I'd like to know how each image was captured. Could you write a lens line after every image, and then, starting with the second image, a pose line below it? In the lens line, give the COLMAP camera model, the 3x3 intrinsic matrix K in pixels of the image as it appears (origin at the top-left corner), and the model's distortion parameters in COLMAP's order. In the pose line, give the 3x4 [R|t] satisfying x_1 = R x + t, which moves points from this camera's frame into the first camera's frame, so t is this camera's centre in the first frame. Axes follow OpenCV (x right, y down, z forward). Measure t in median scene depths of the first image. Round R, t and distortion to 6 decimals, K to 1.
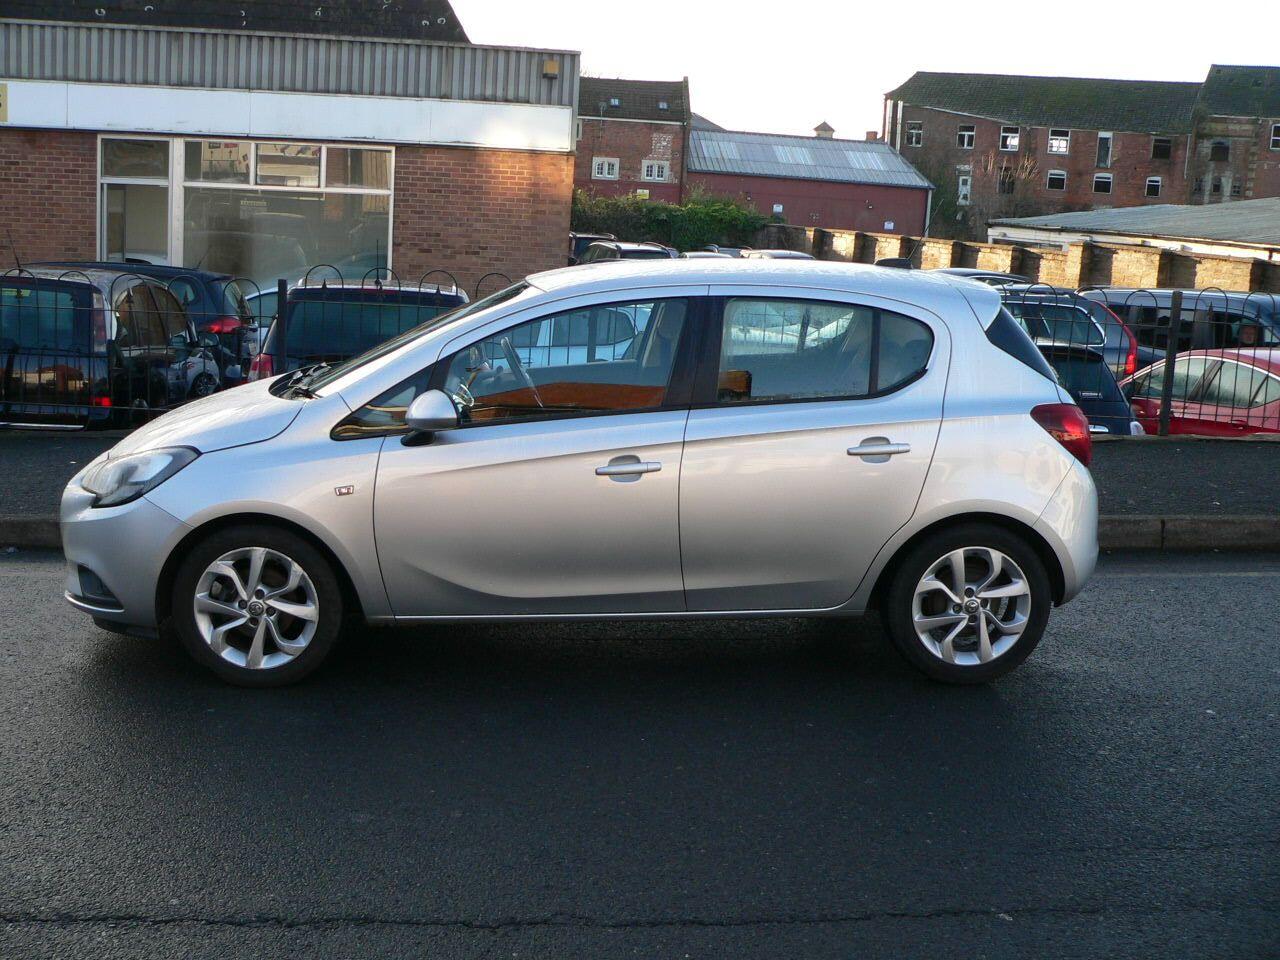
lens RADIAL K [[1361.6, 0, 647.9], [0, 1361.6, 476.5], [0, 0, 1]] dist [-0.129036, 0.000000]
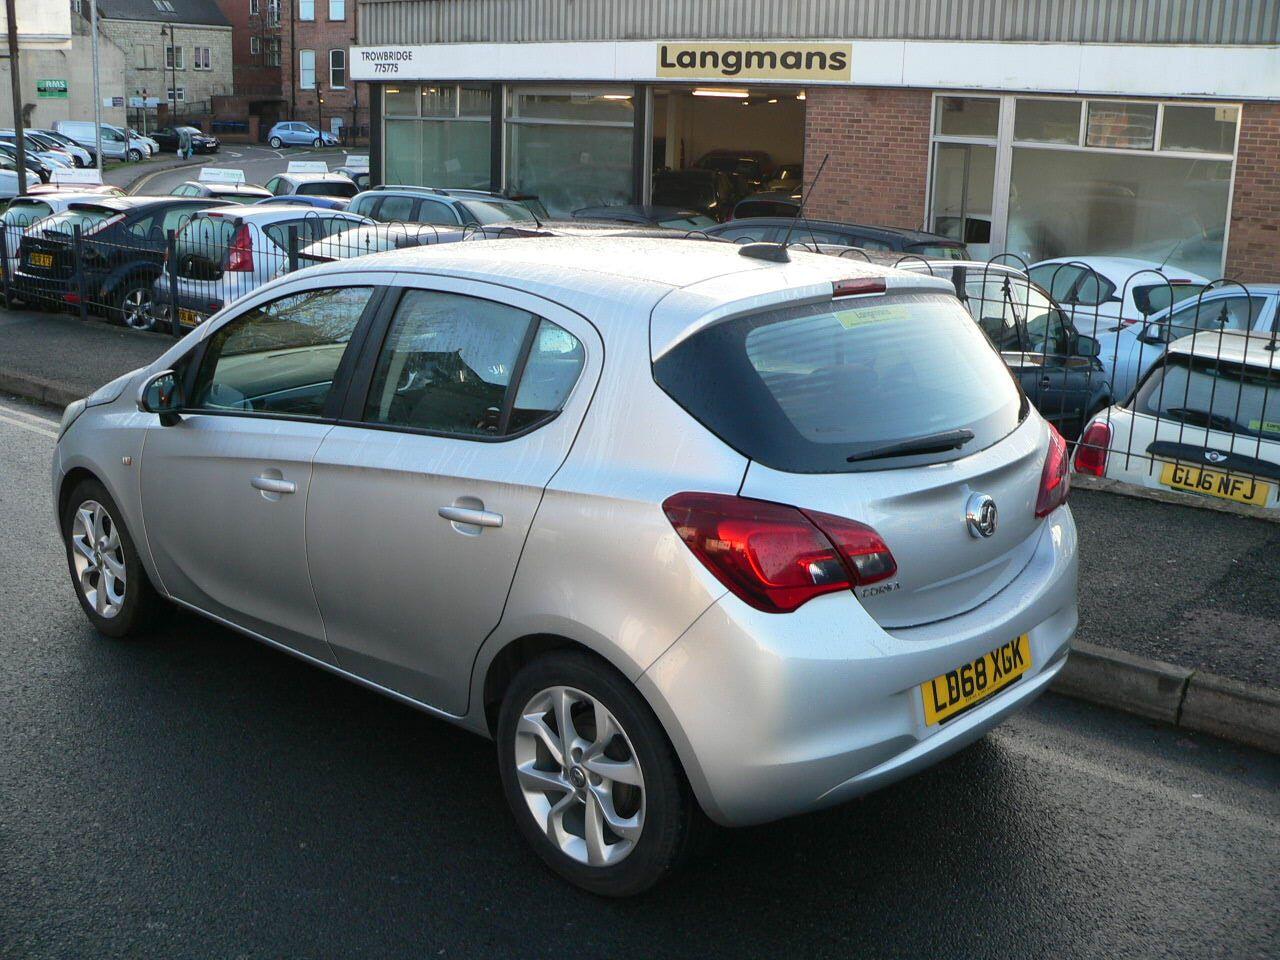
lens RADIAL K [[1361.6, 0, 603.0], [0, 1361.6, 463.9], [0, 0, 1]] dist [-0.129036, 0.000000]
pose [[0.657407, 0.153875, -0.737657, 0.200706], [-0.139966, 0.986828, 0.081114, -0.030849], [0.740422, 0.049922, 0.670285, 0.157922]]
